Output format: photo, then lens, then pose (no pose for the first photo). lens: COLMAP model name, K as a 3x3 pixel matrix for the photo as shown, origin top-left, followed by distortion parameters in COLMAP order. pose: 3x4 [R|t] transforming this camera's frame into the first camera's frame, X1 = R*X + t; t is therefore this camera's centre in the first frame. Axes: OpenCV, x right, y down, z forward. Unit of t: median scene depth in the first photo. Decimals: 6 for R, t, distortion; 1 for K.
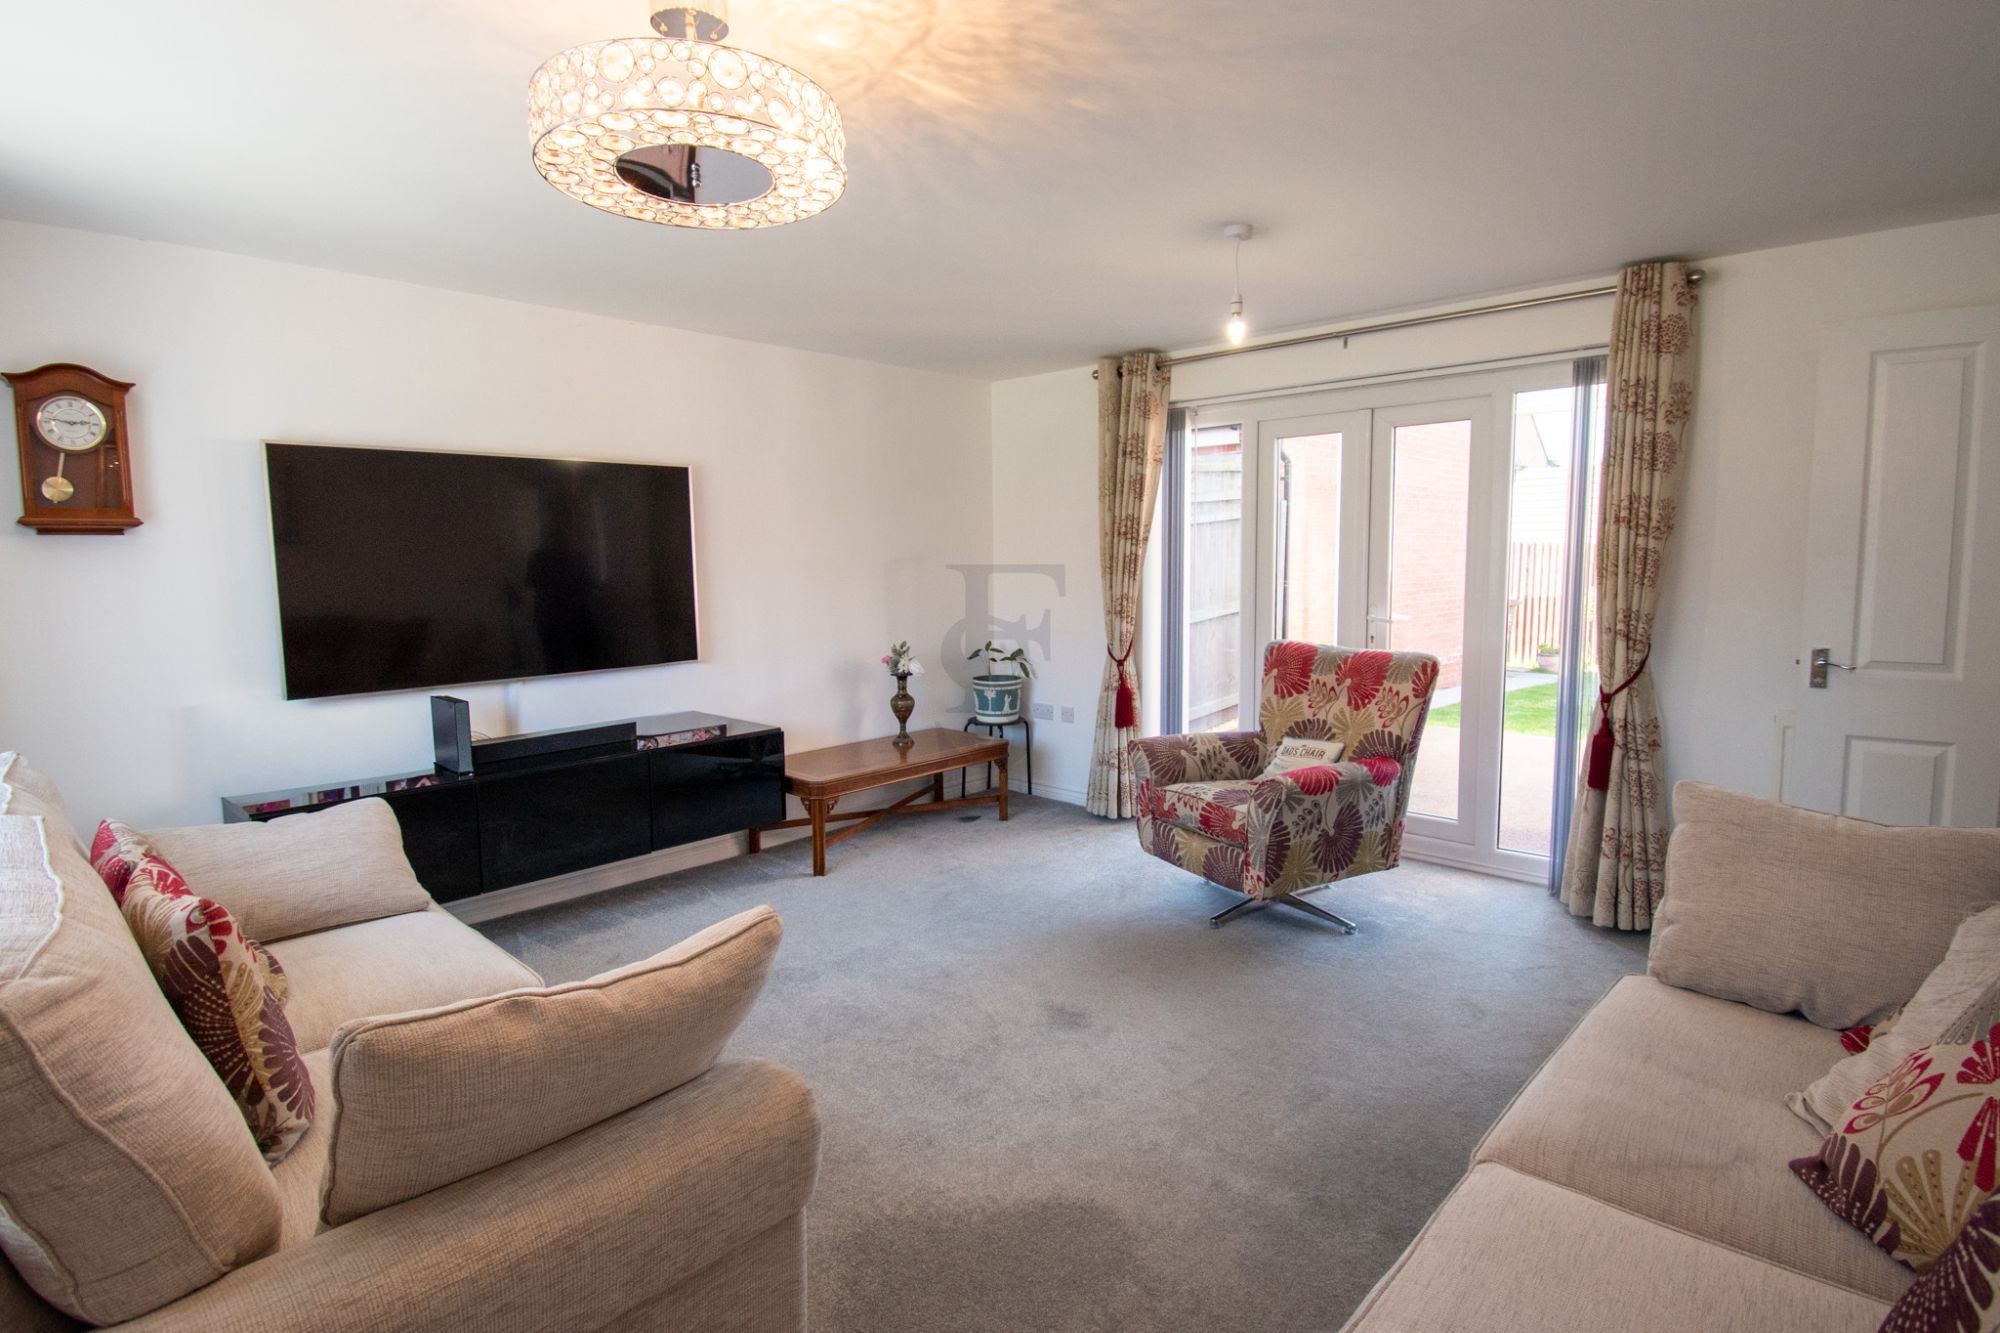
lens RADIAL K [[978.6, 0, 1049.2], [0, 978.6, 660.4], [0, 0, 1]] dist [-0.000403, -0.014137]
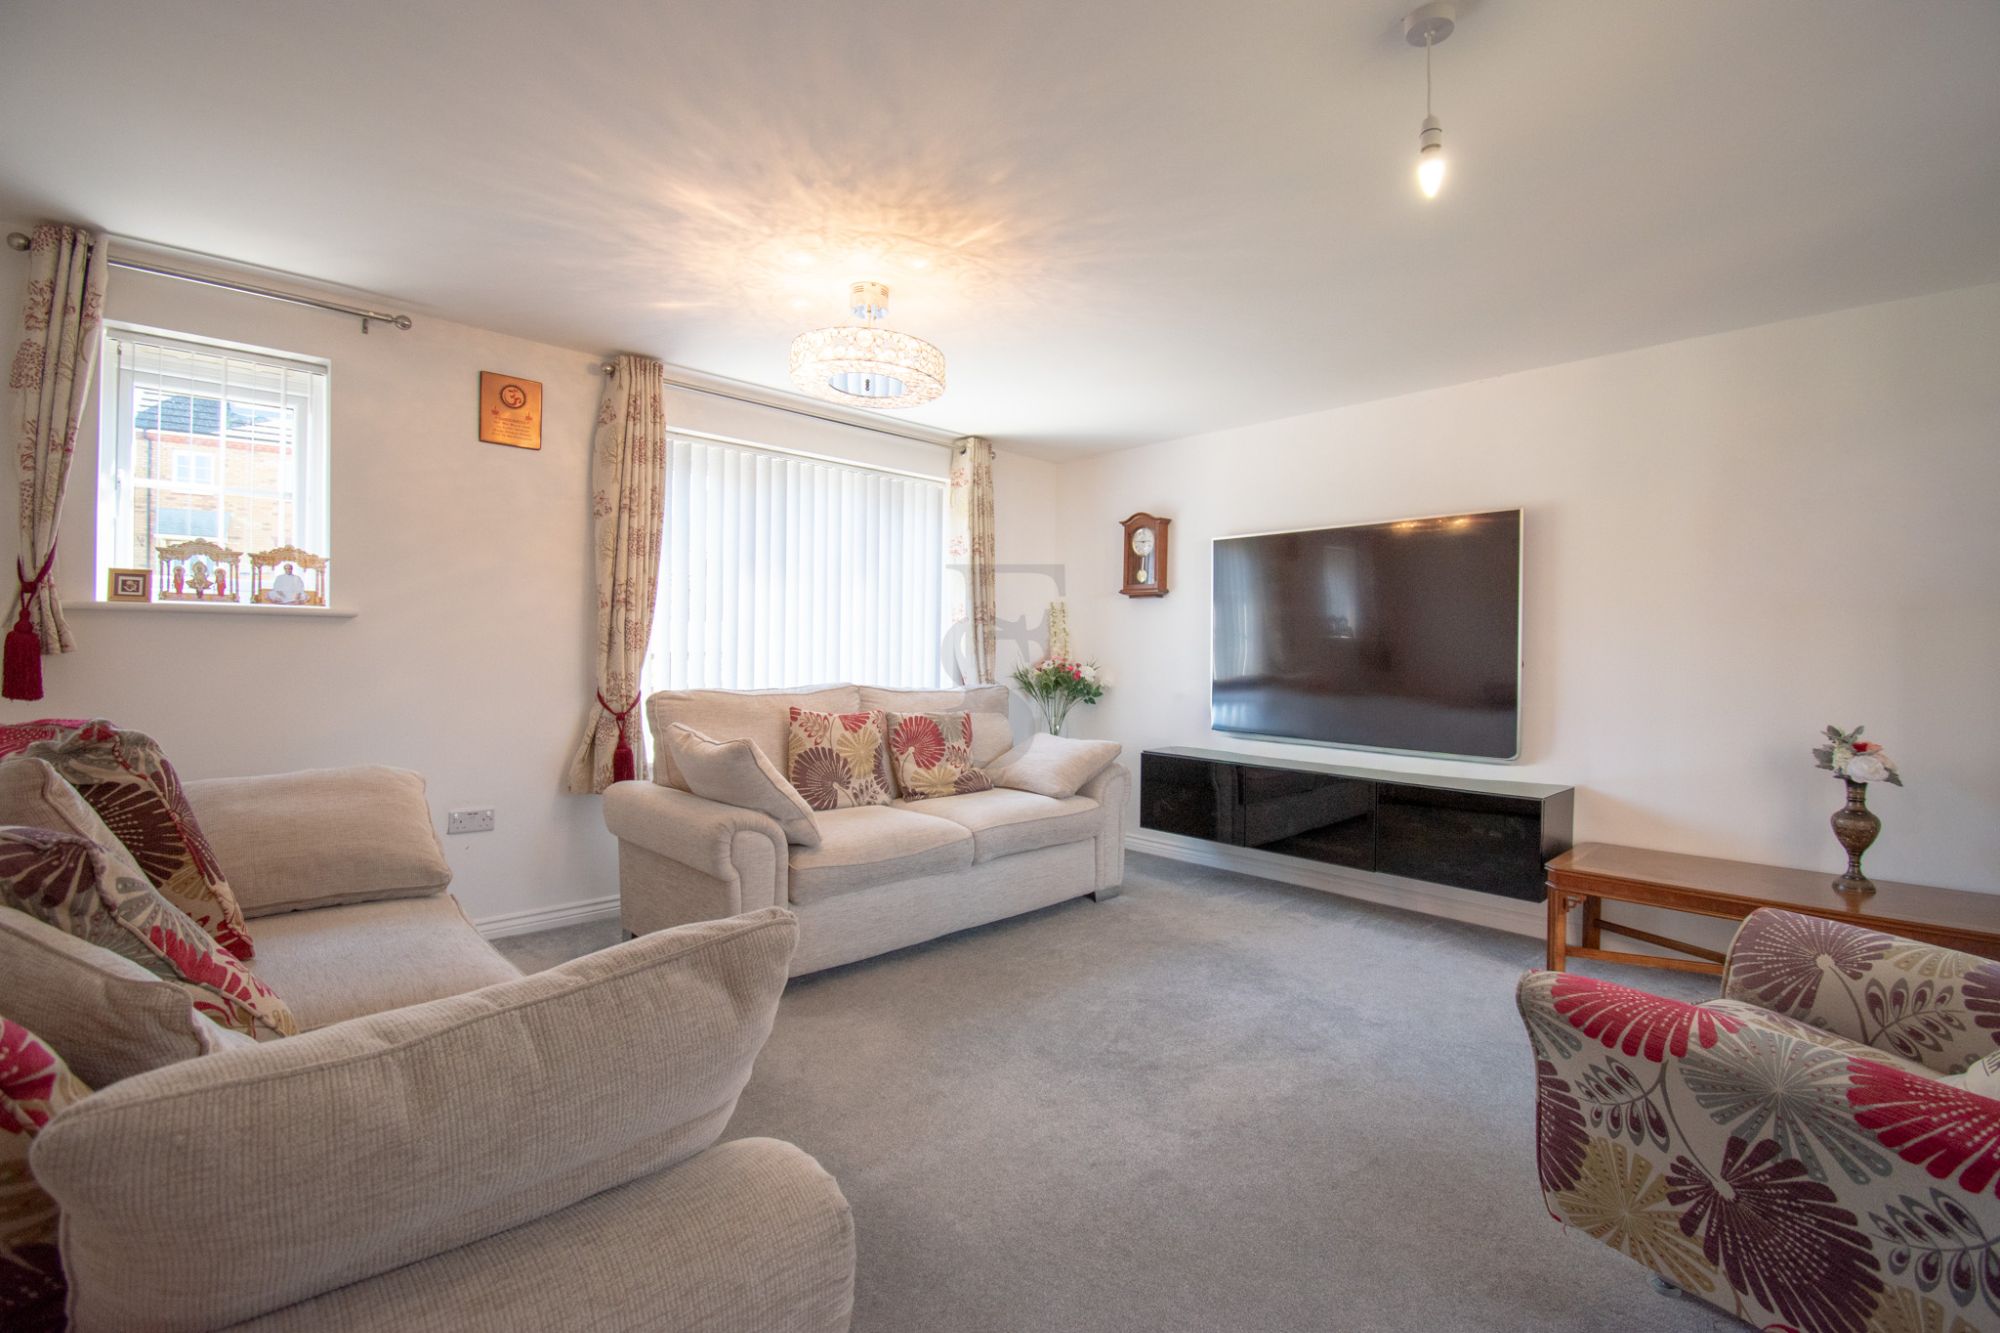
lens RADIAL K [[899.7, 0, 1008.8], [0, 899.7, 659.6], [0, 0, 1]] dist [0.000179, -0.000332]
pose [[-0.074107, 0.013619, -0.997157, 0.739069], [-0.122829, 0.992169, 0.022679, -0.013685], [0.989657, 0.124161, -0.071854, 0.770094]]
